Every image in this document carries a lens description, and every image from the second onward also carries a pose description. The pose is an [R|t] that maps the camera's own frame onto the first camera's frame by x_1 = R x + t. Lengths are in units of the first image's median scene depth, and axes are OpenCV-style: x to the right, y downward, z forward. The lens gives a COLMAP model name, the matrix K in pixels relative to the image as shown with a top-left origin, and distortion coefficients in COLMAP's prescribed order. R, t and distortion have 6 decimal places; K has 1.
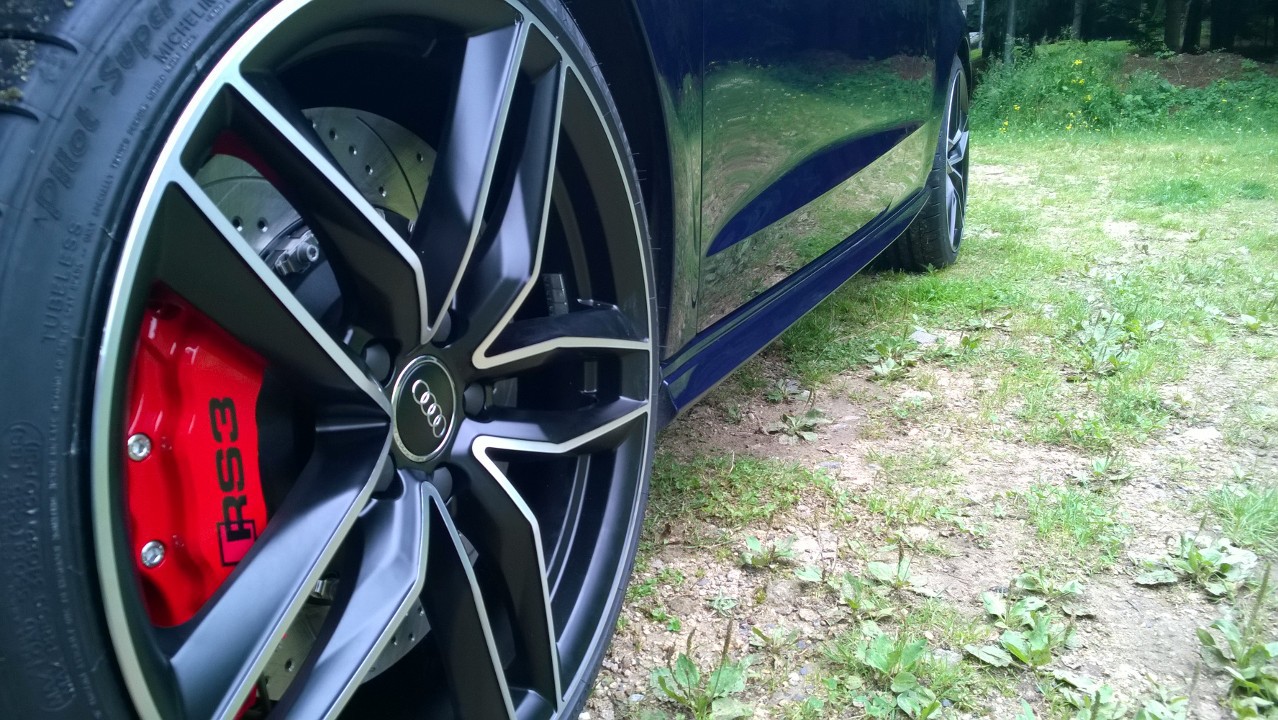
lens RADIAL K [[1011.9, 0, 639.0], [0, 1011.9, 360.0], [0, 0, 1]] dist [-0.008749, -0.003571]
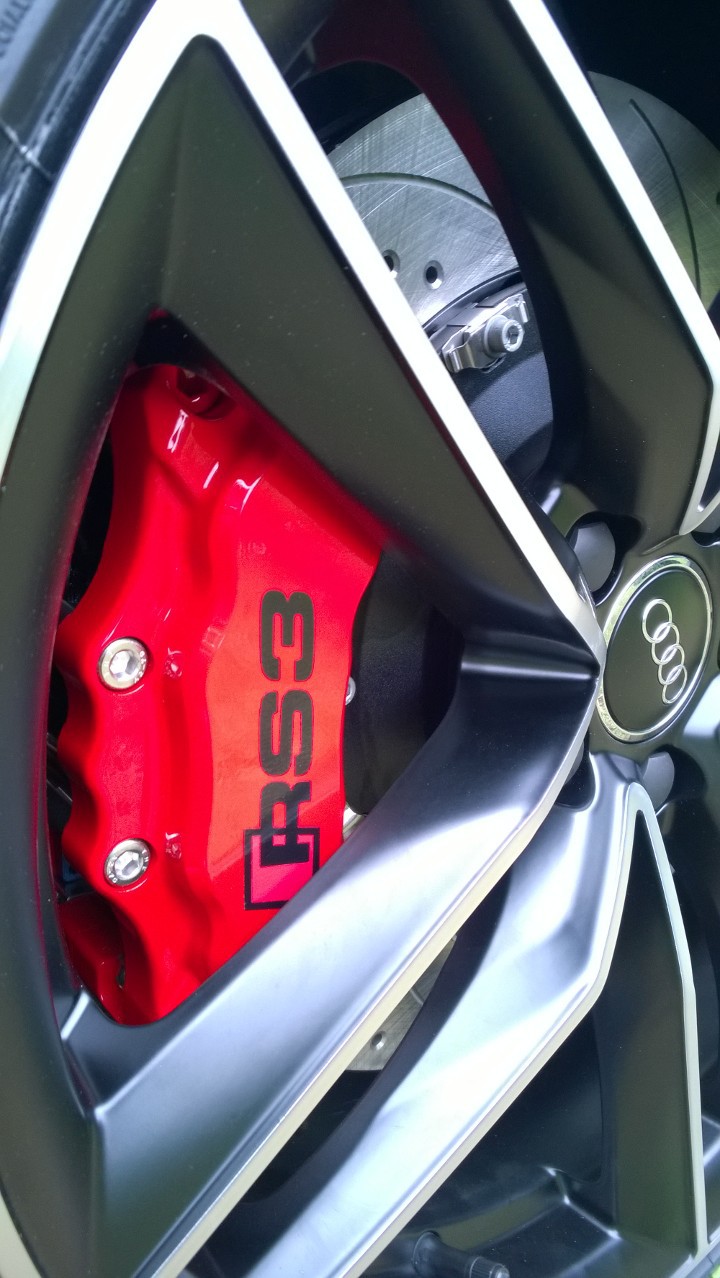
lens RADIAL K [[1011.9, 0, 360.0], [0, 1011.9, 639.0], [0, 0, 1]] dist [-0.008749, -0.003571]
pose [[0.896519, 0.200862, -0.394852, -0.131209], [-0.153851, 0.976996, 0.147679, -0.013406], [0.415432, -0.071649, 0.906798, 0.406356]]
